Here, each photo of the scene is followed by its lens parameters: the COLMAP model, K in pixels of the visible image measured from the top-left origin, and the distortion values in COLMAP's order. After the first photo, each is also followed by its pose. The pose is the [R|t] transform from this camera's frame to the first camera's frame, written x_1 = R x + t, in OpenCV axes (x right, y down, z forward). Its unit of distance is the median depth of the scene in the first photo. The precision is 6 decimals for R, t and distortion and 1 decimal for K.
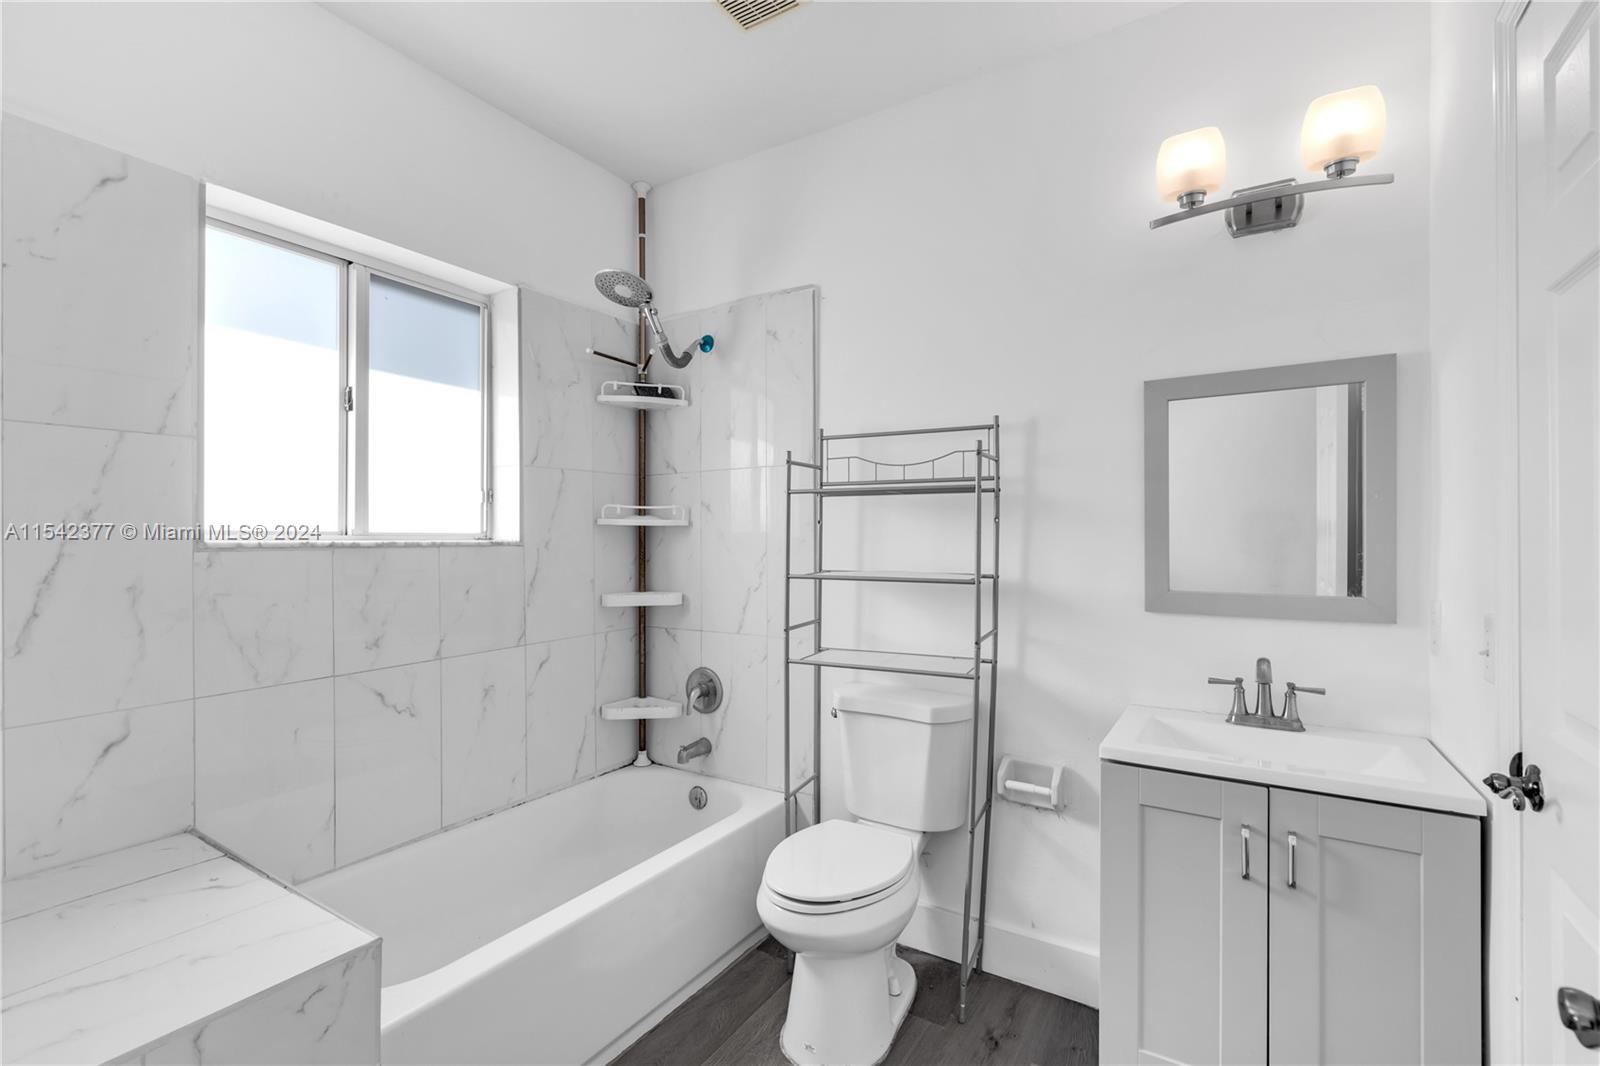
lens RADIAL K [[715.9, 0, 793.9], [0, 715.9, 530.1], [0, 0, 1]] dist [-0.013534, 0.001688]
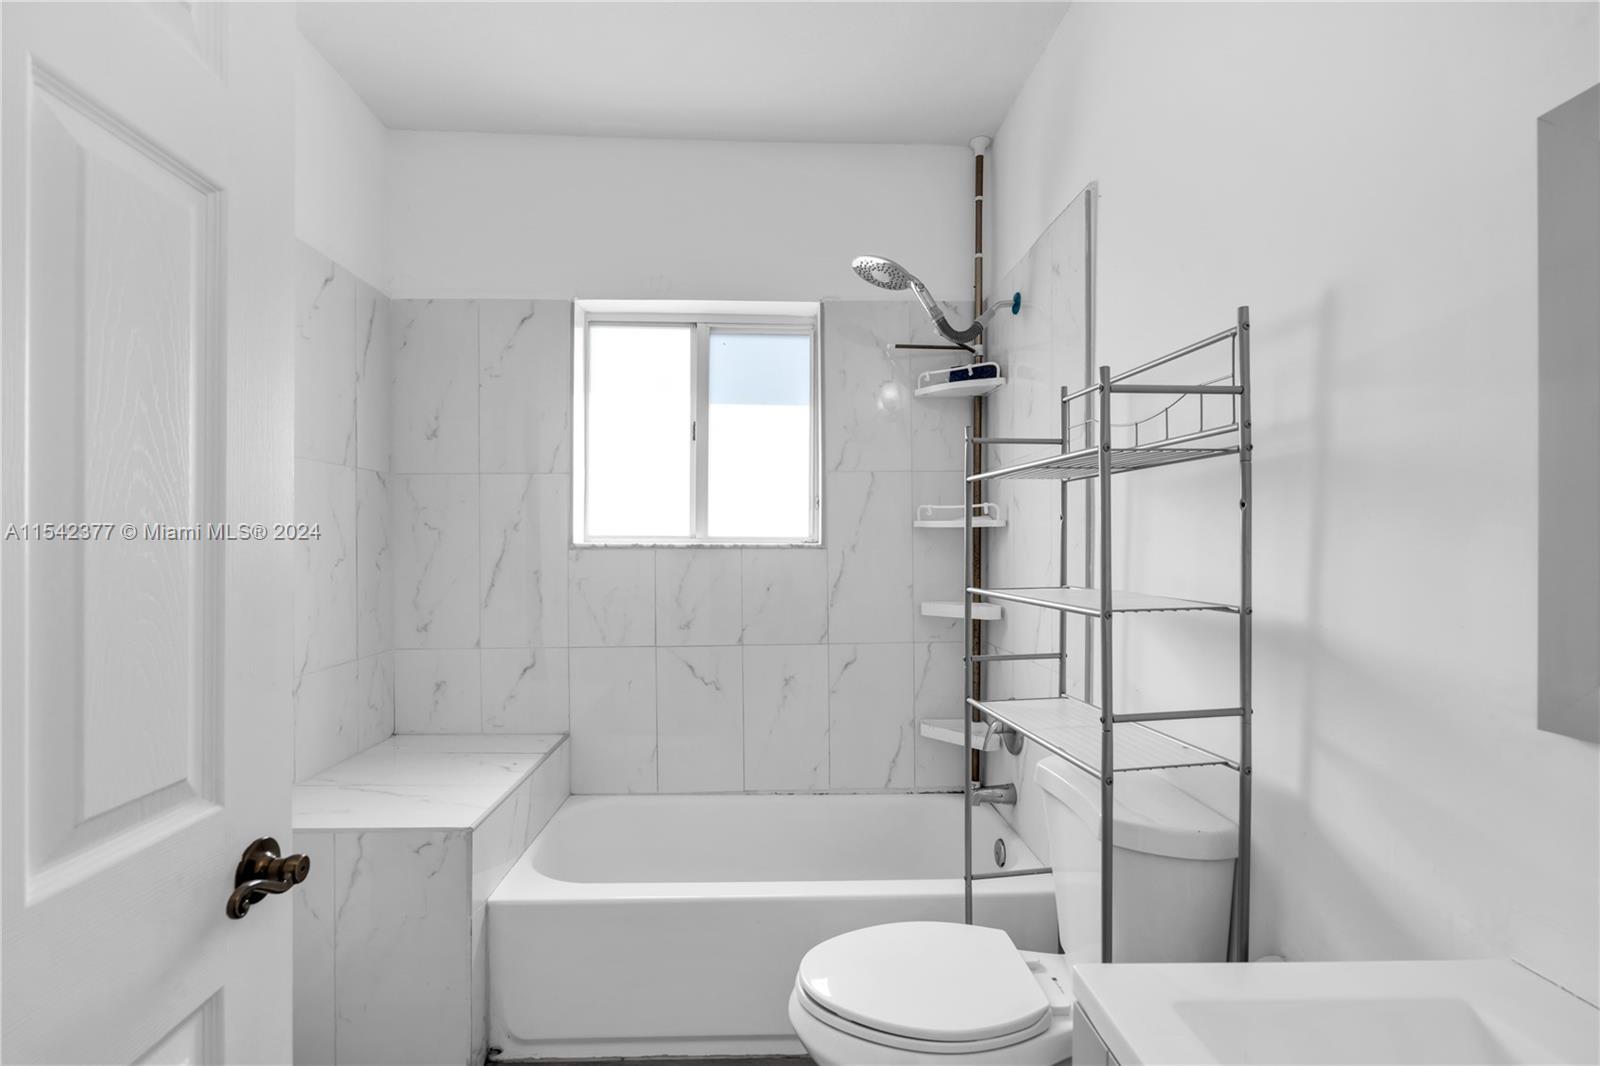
lens RADIAL K [[715.9, 0, 791.5], [0, 715.9, 545.3], [0, 0, 1]] dist [-0.013534, 0.001688]
pose [[0.565395, 0.002758, -0.824816, 0.481341], [0.006837, 0.999944, 0.008030, 0.008845], [0.824792, -0.010180, 0.565345, 0.385472]]
